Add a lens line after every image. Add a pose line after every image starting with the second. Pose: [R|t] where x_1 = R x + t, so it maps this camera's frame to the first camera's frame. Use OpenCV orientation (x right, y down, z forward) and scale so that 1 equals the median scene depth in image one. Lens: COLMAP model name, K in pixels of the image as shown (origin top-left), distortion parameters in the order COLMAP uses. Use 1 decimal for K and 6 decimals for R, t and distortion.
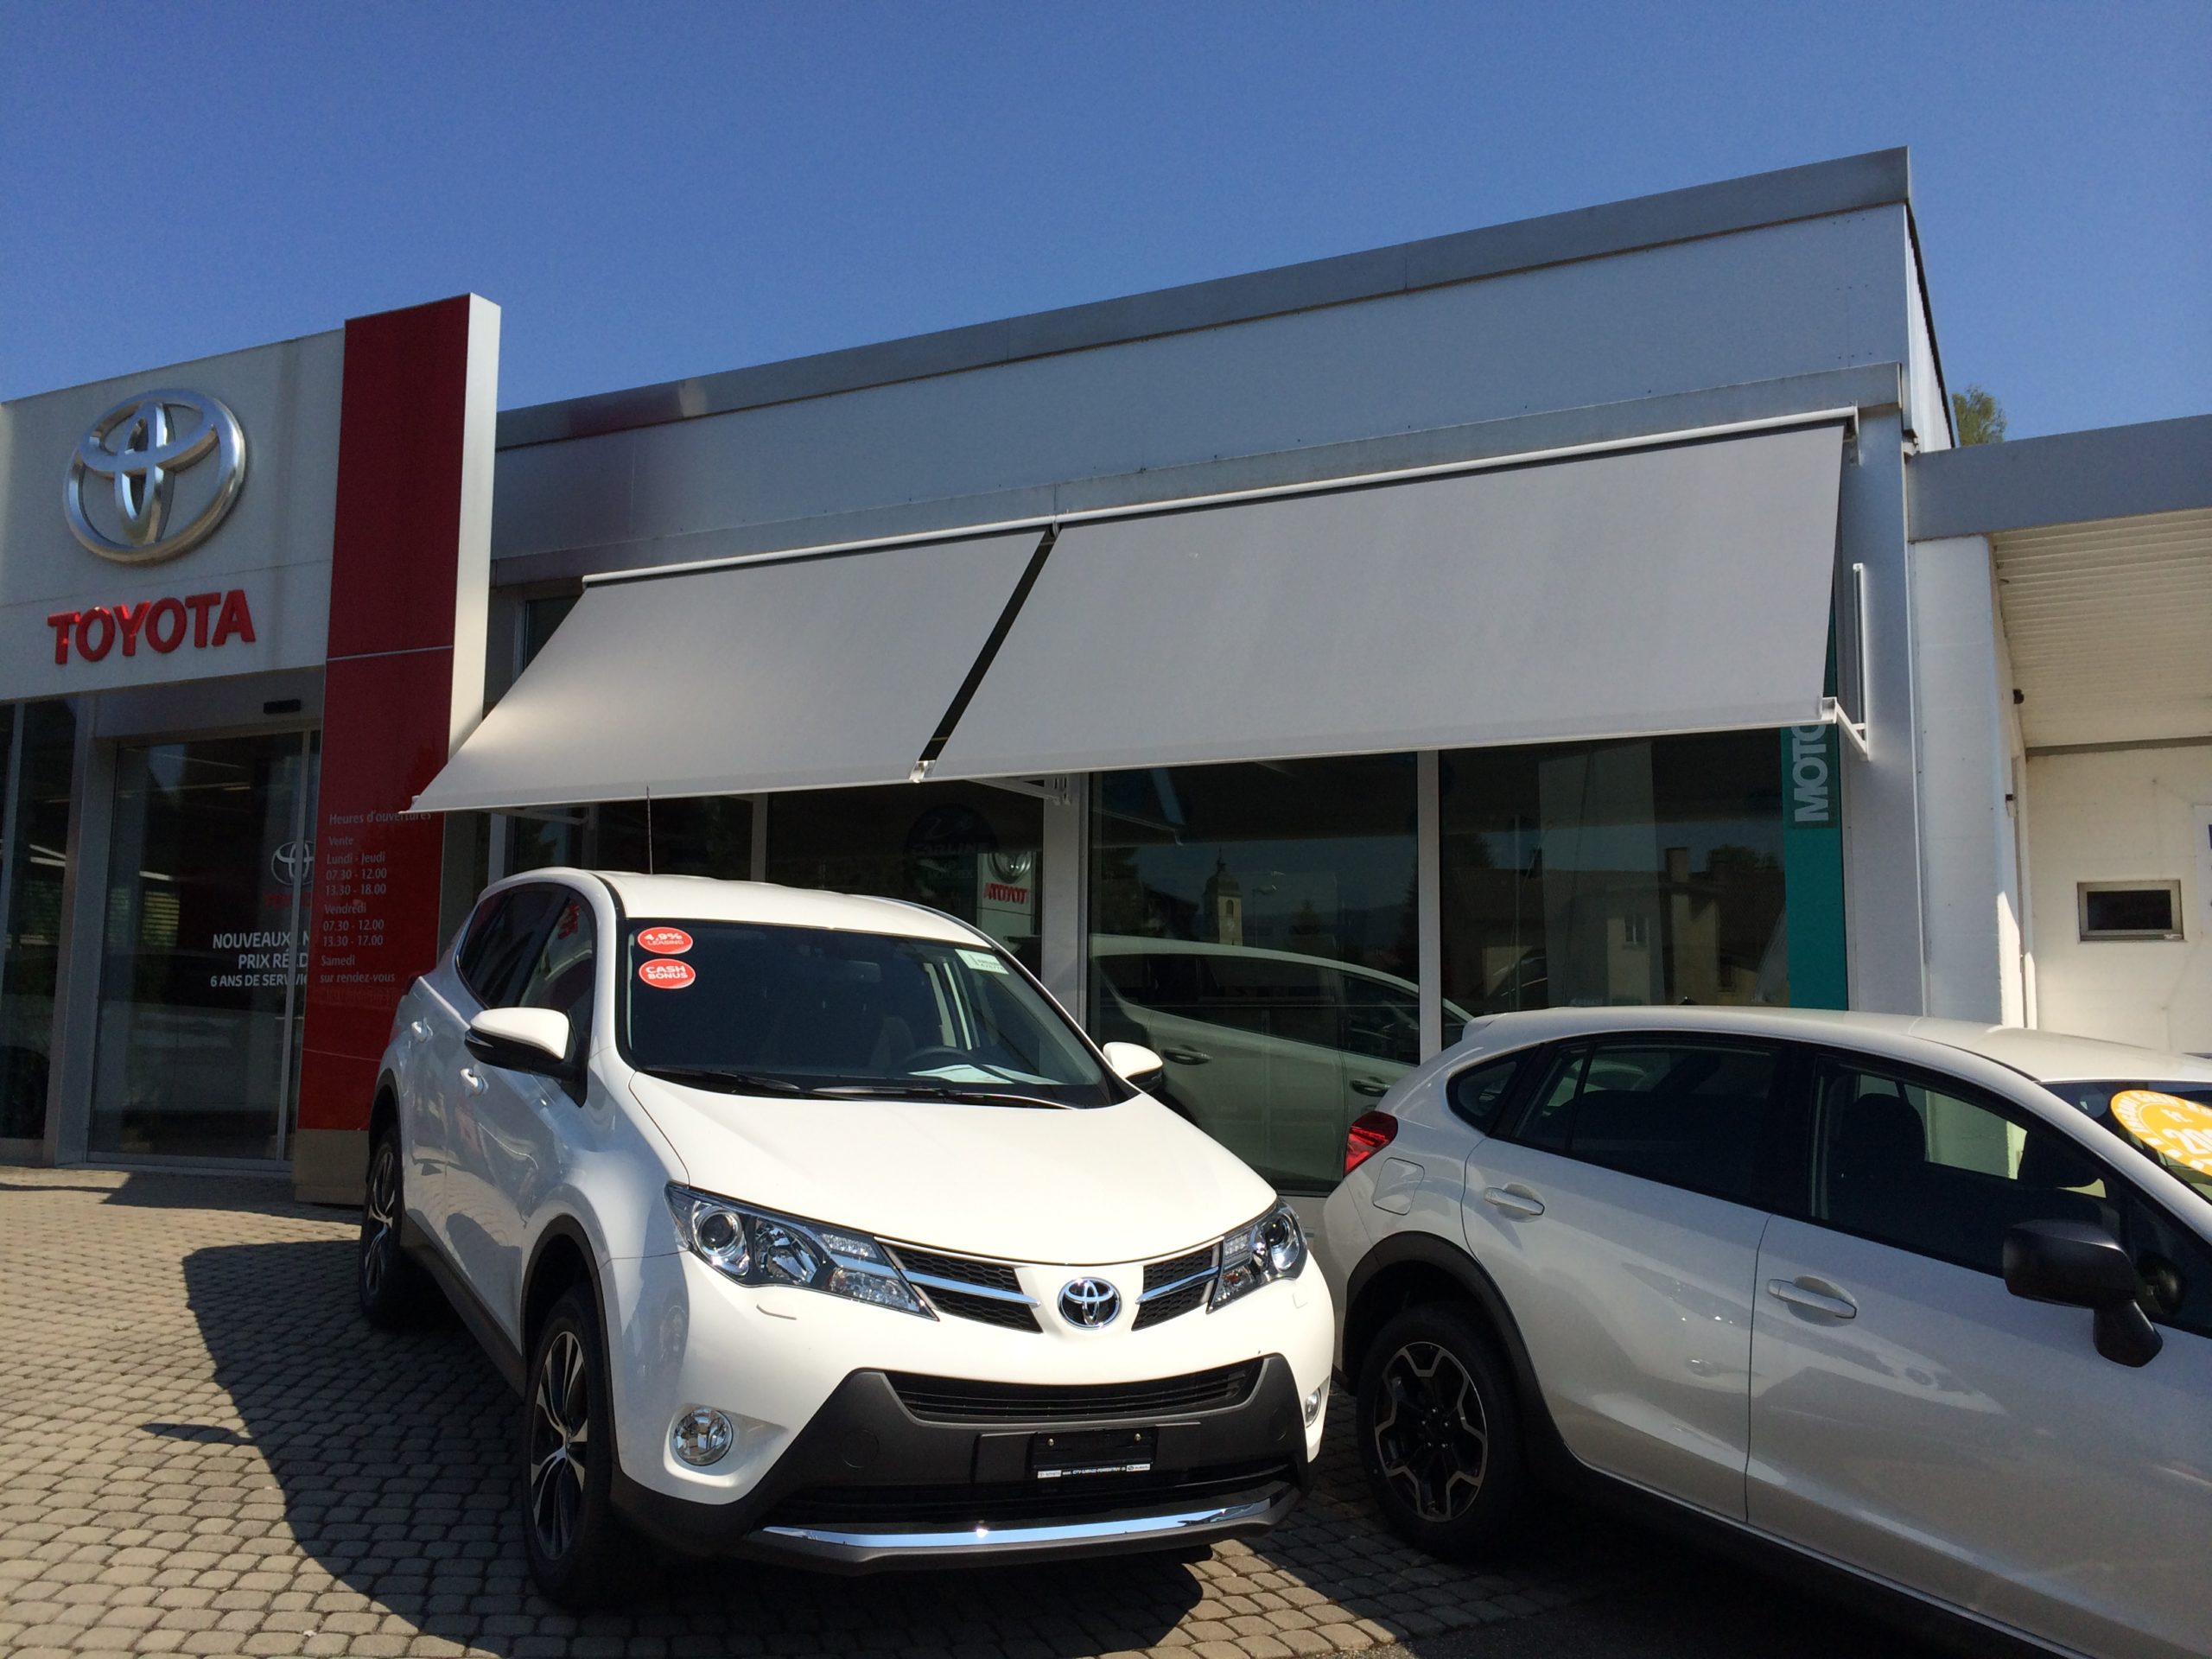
lens RADIAL K [[1852.2, 0, 1106.0], [0, 1852.2, 829.5], [0, 0, 1]] dist [0.055739, -0.092245]
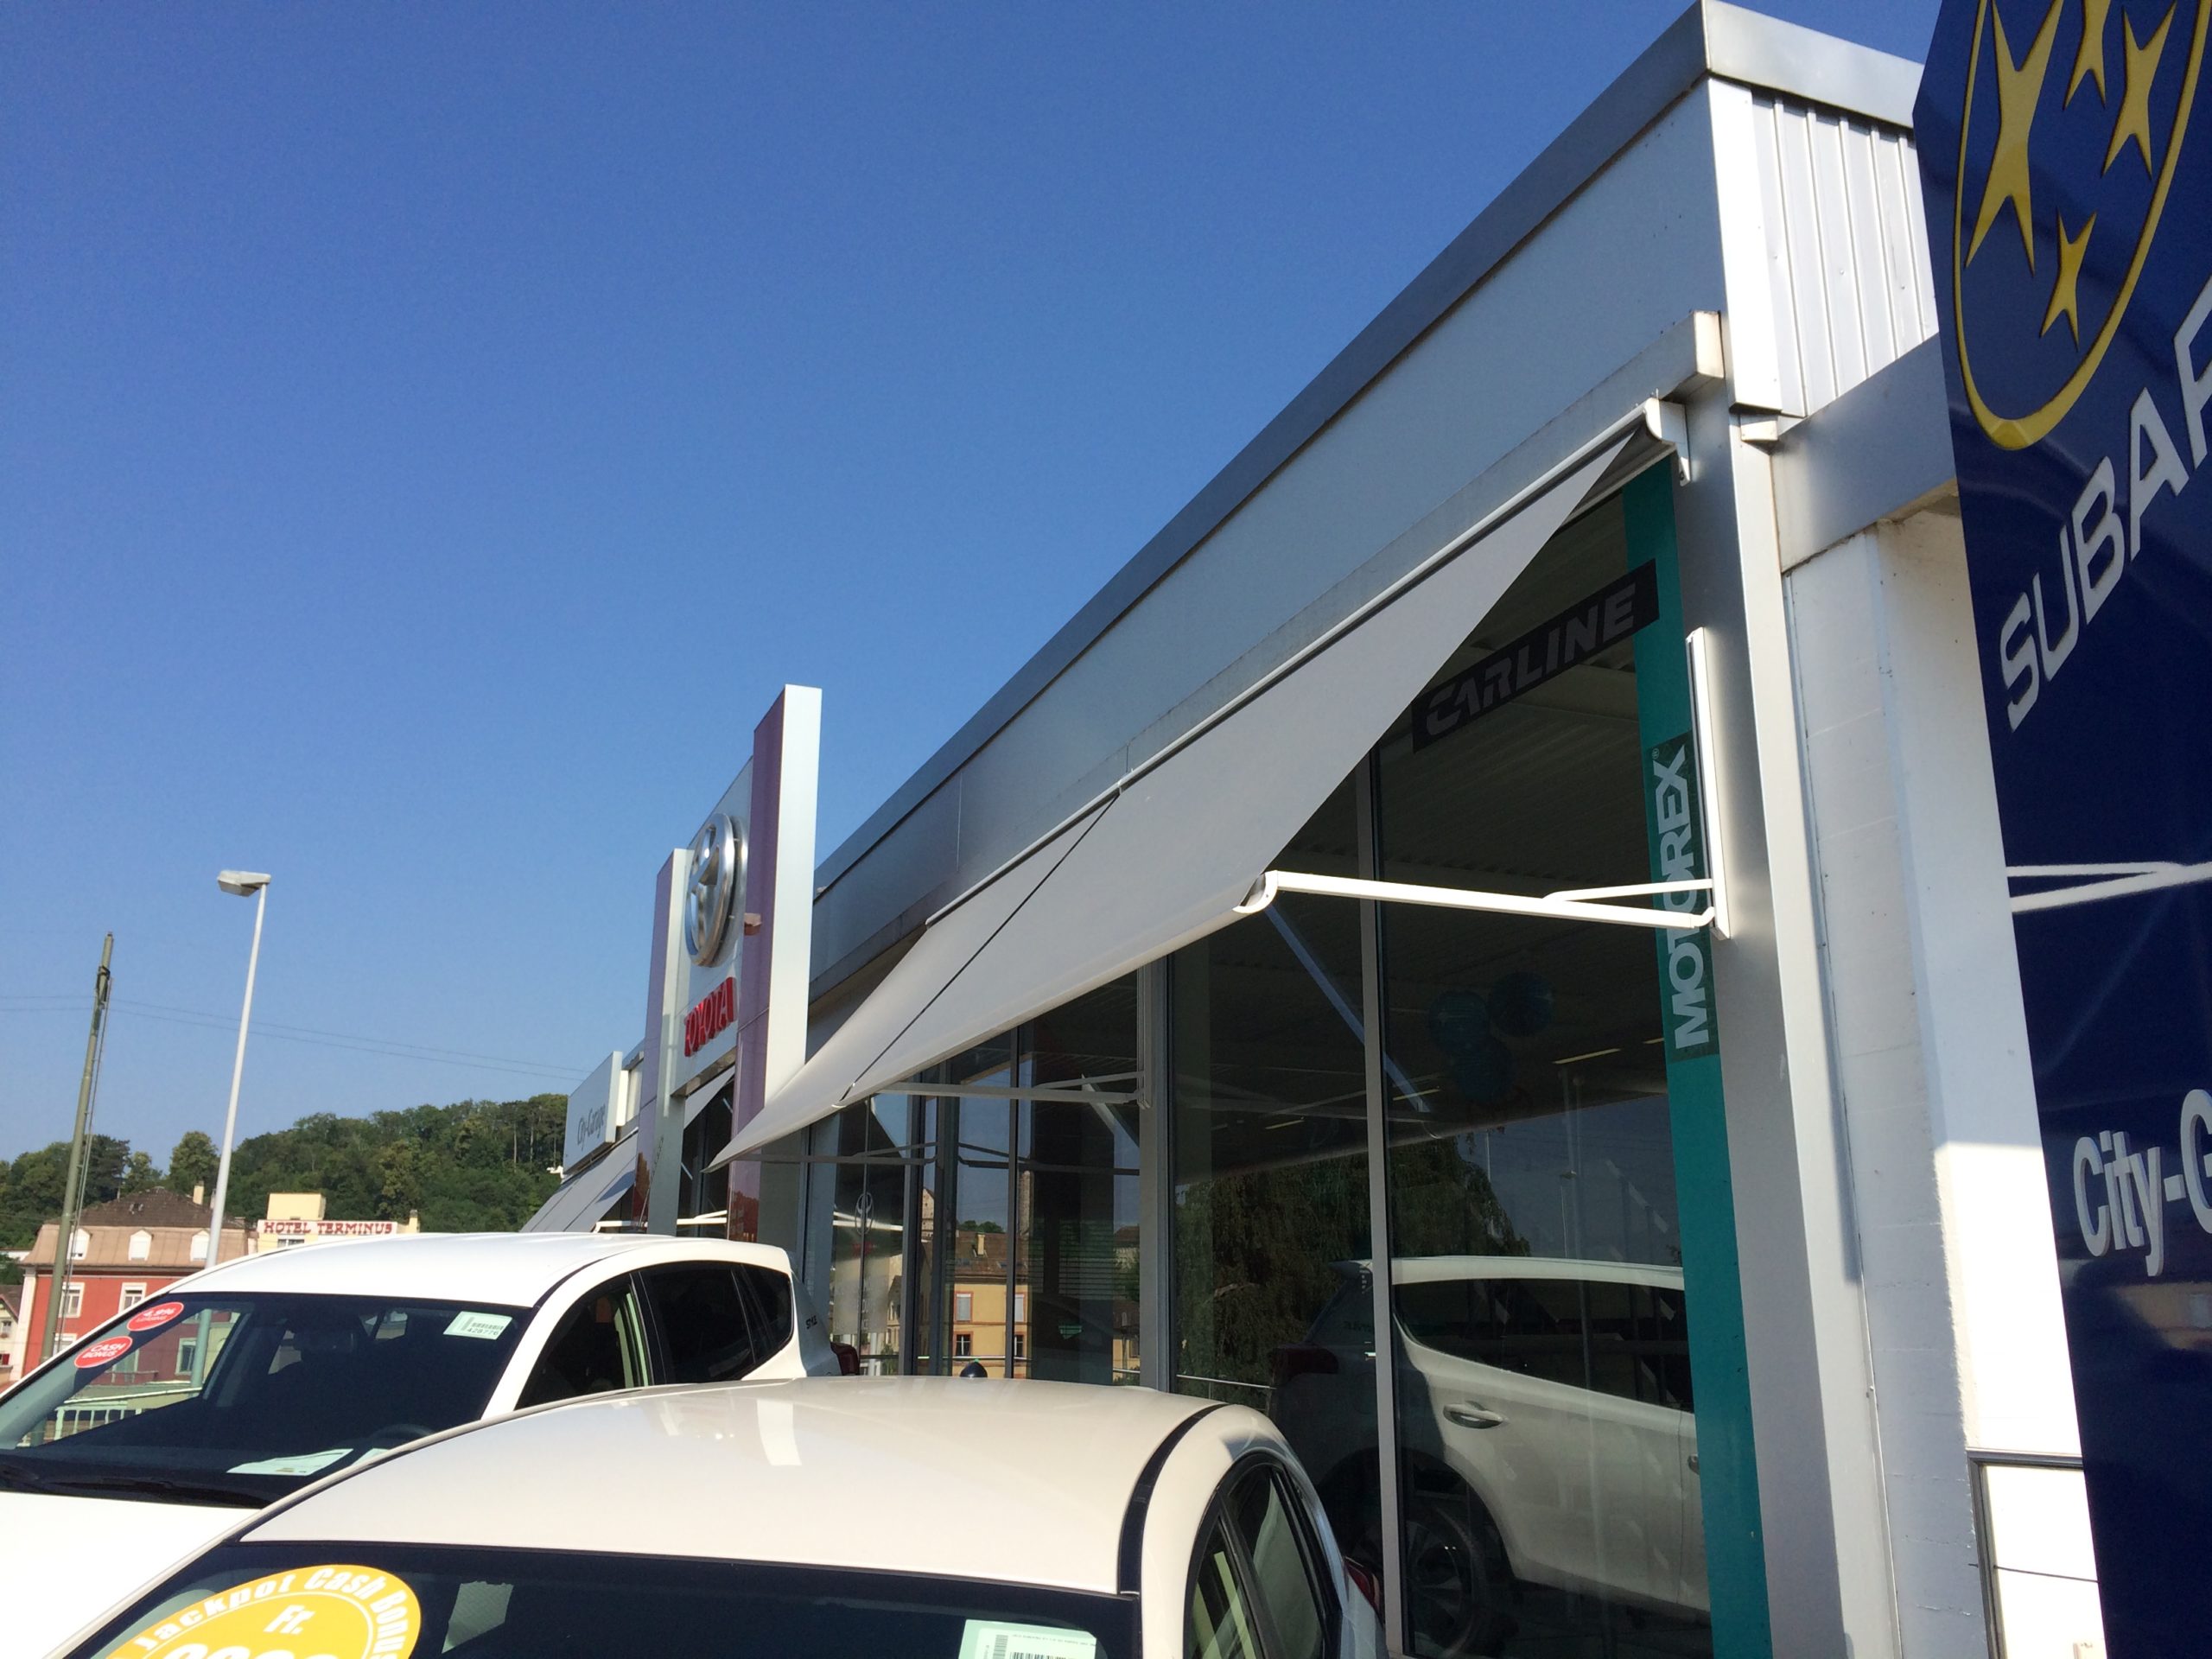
lens RADIAL K [[1852.2, 0, 1106.0], [0, 1852.2, 829.5], [0, 0, 1]] dist [0.055739, -0.092245]
pose [[0.762409, -0.182878, -0.620716, 0.808439], [0.078115, 0.978229, -0.192264, 0.037088], [0.642363, 0.098096, 0.760096, 0.522093]]
